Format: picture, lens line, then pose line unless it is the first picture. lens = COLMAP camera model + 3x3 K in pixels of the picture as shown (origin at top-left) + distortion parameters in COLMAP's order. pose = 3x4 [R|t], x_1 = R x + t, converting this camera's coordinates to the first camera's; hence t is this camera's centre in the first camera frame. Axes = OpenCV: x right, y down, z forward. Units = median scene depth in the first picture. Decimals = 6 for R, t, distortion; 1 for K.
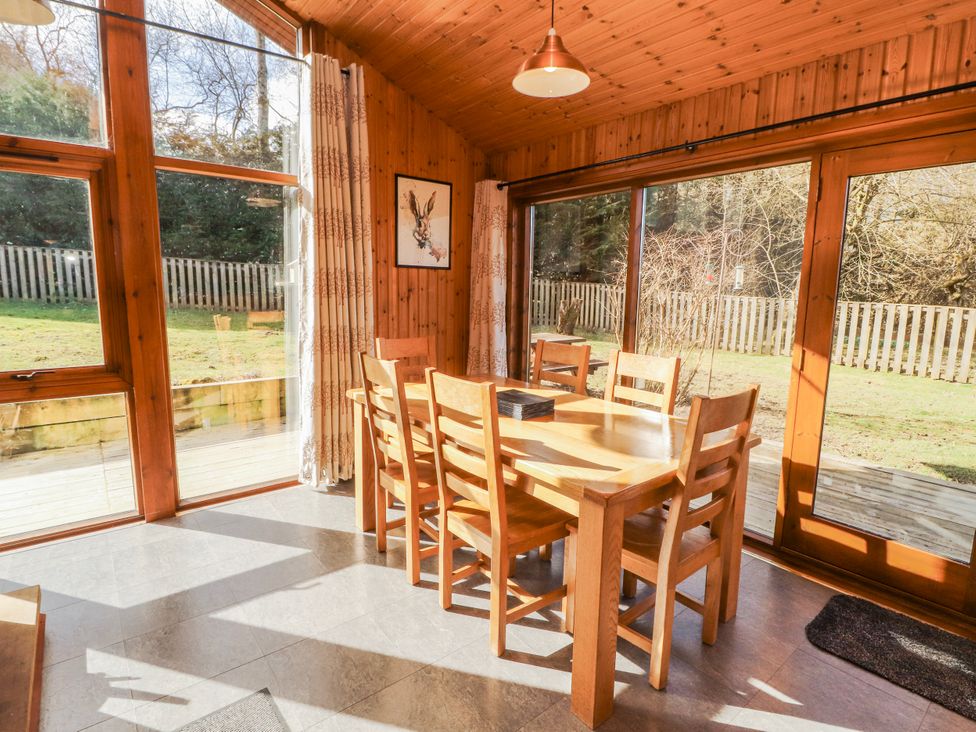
lens RADIAL K [[505.0, 0, 494.1], [0, 505.0, 359.2], [0, 0, 1]] dist [-0.001181, -0.012177]
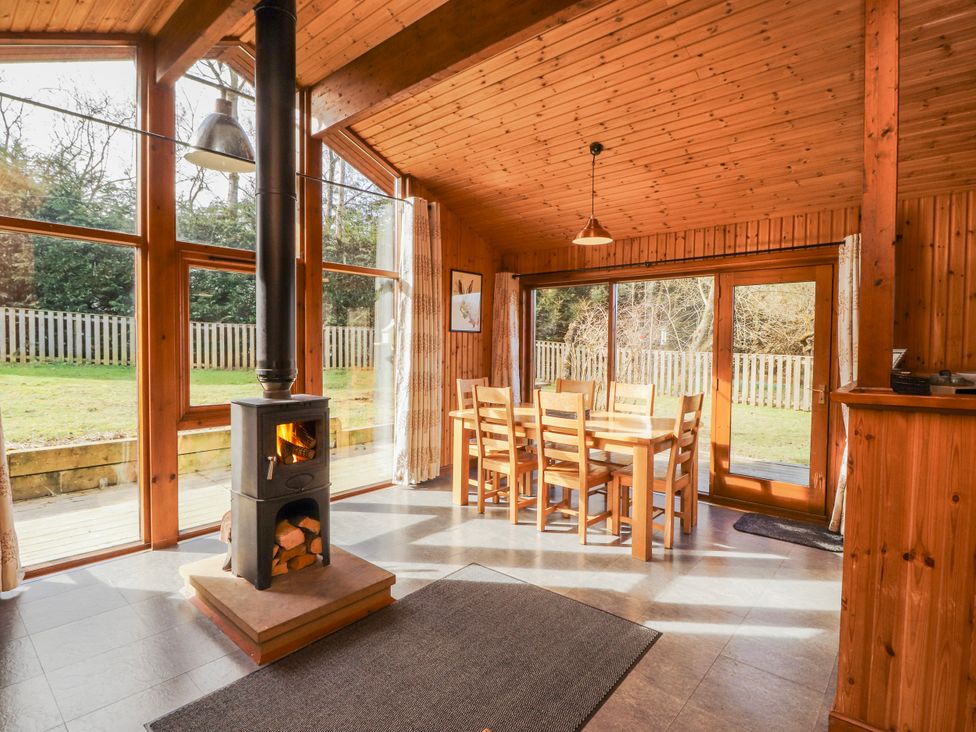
lens RADIAL K [[505.0, 0, 490.9], [0, 505.0, 361.6], [0, 0, 1]] dist [-0.001181, -0.012177]
pose [[0.985244, -0.012341, 0.170713, -0.333292], [0.030256, 0.994248, -0.102739, 0.055130], [-0.168463, 0.106388, 0.979950, -0.431570]]
